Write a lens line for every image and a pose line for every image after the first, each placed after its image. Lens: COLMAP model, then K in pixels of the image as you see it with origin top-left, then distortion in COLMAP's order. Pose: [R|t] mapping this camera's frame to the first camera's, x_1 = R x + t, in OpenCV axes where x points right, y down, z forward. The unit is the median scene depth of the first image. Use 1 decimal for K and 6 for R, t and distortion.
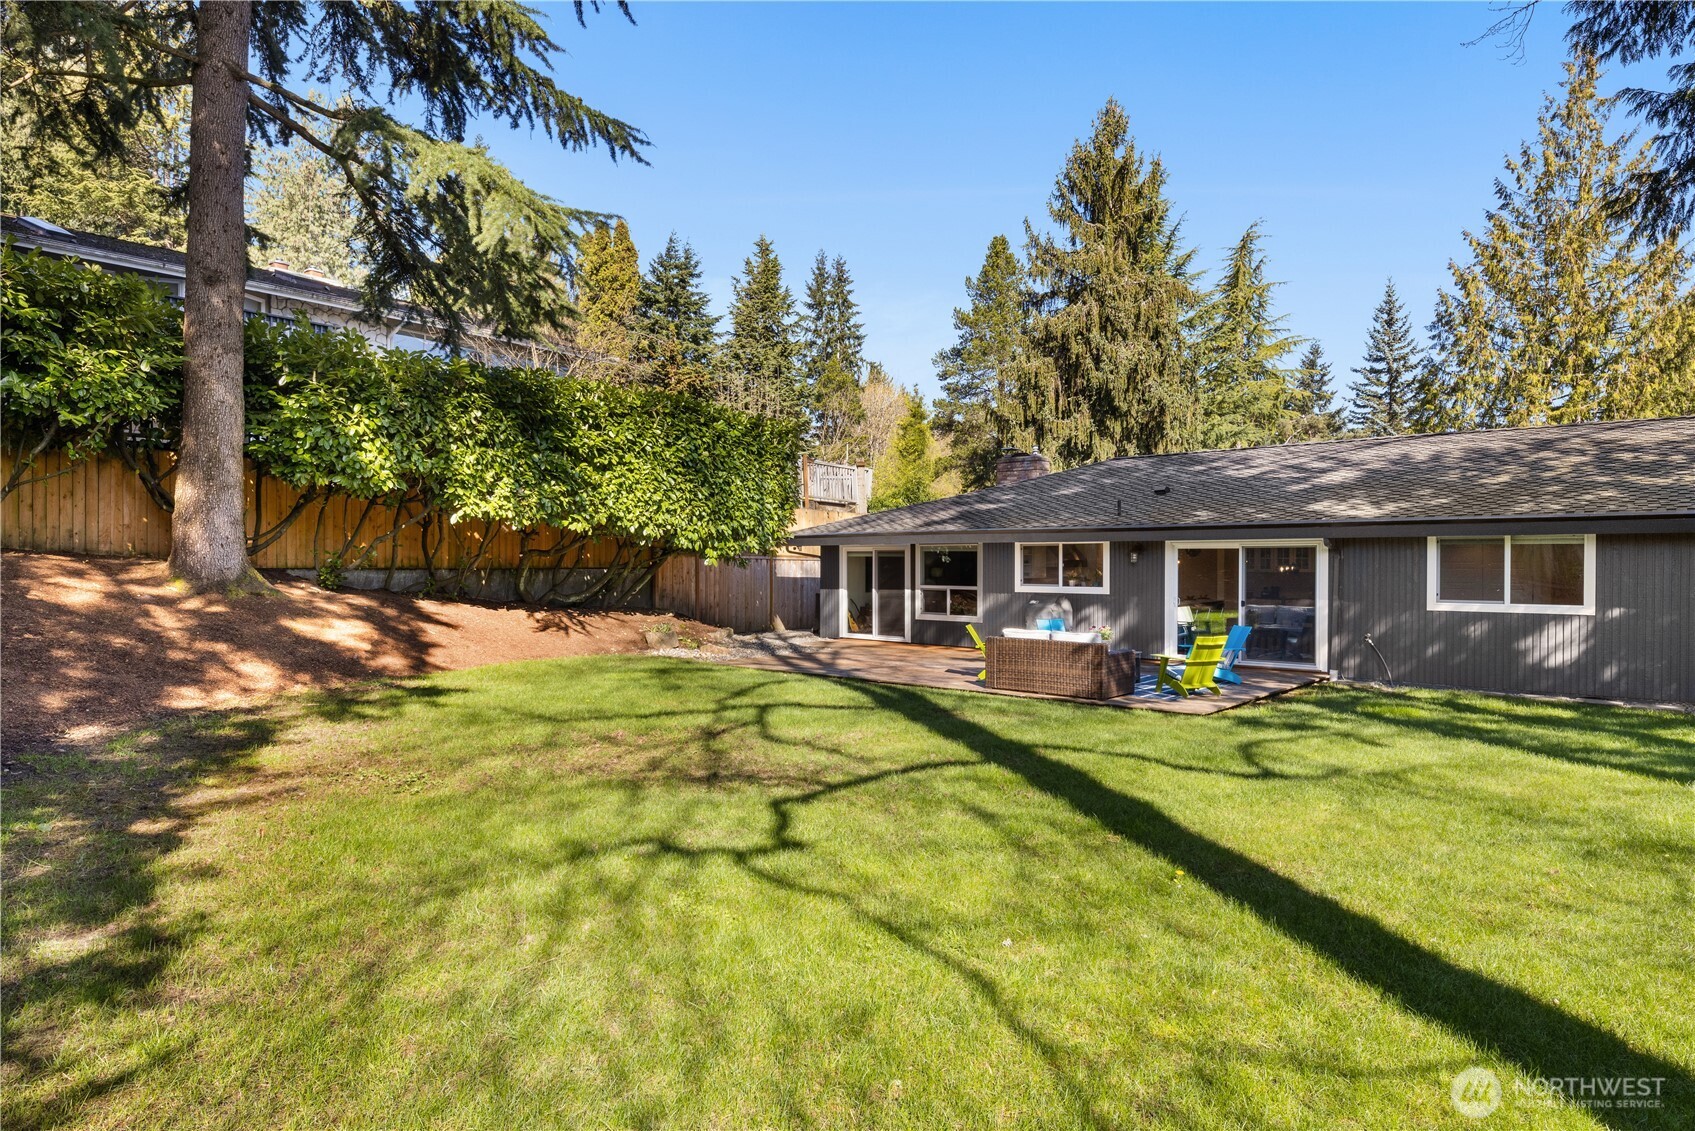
lens RADIAL K [[979.0, 0, 853.4], [0, 979.0, 558.2], [0, 0, 1]] dist [0.014543, -0.002678]
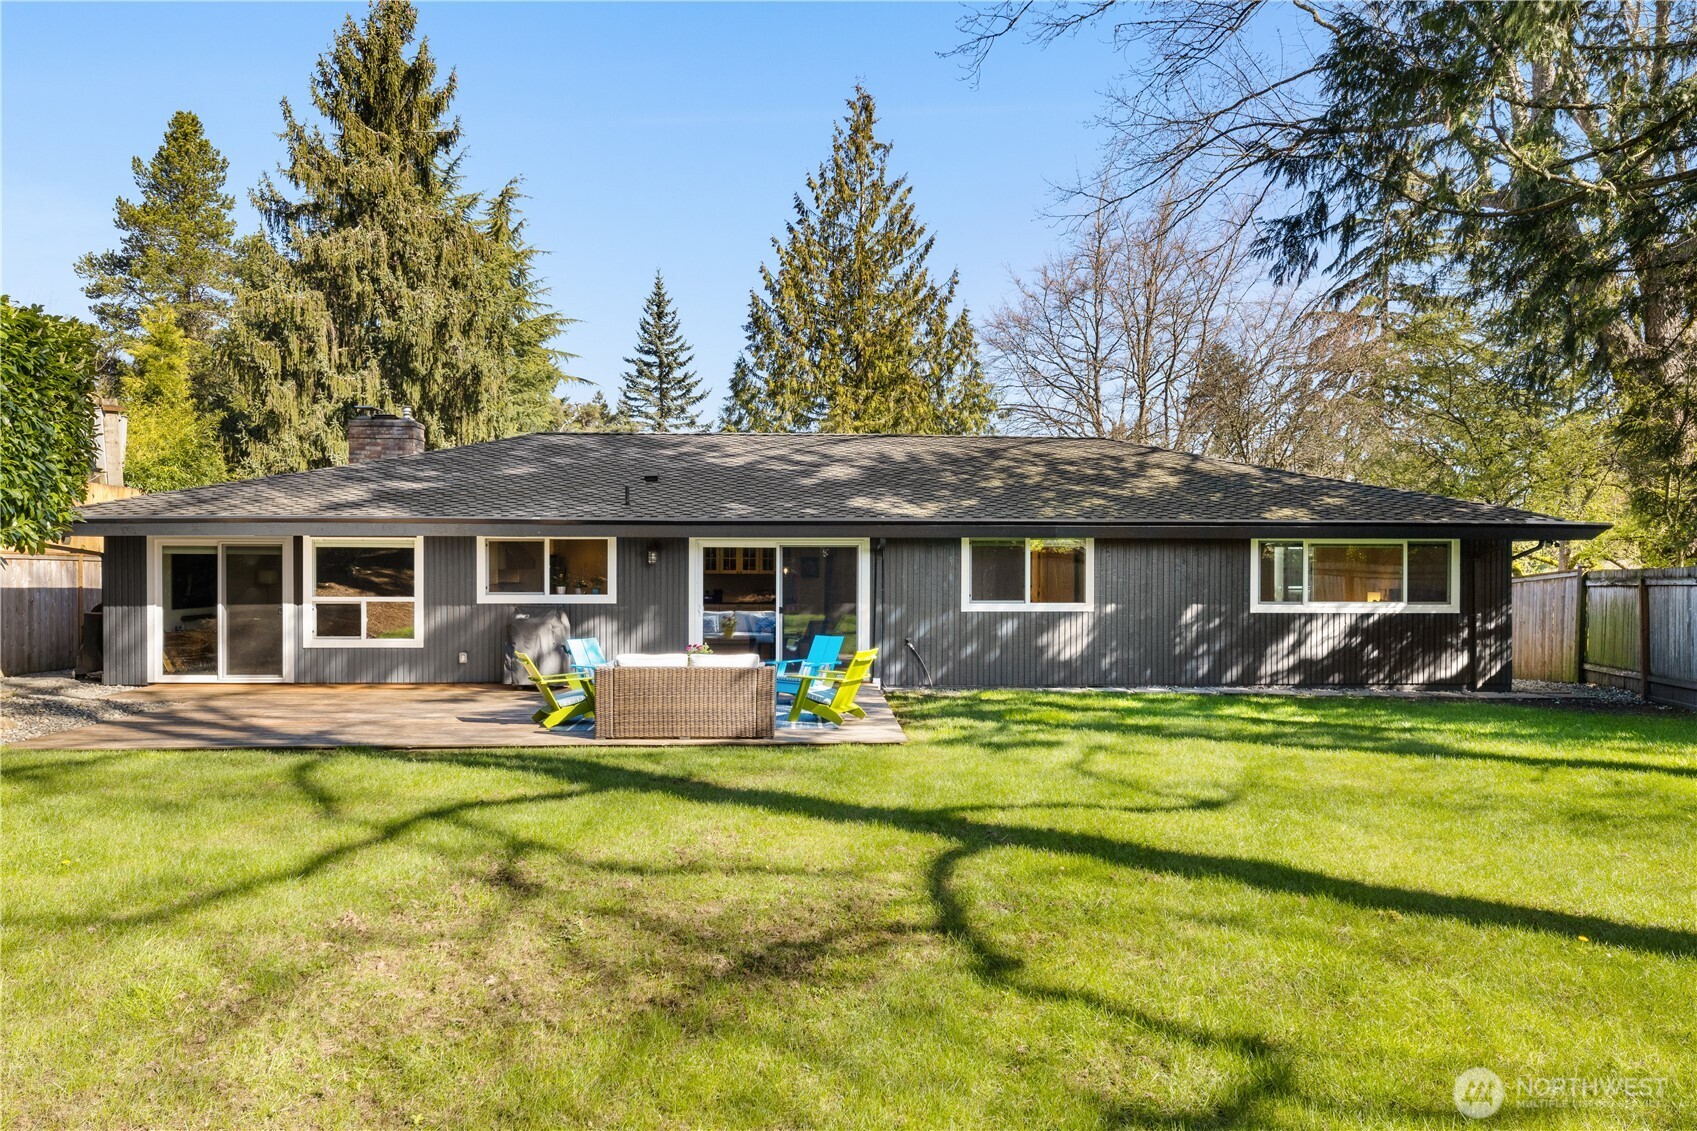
lens RADIAL K [[1103.7, 0, 848.8], [0, 1103.7, 574.1], [0, 0, 1]] dist [0.004700, -0.004115]
pose [[0.719437, -0.008084, 0.694511, -0.187421], [-0.003238, 0.999882, 0.014992, -0.000955], [-0.694550, -0.013035, 0.719326, 0.183620]]
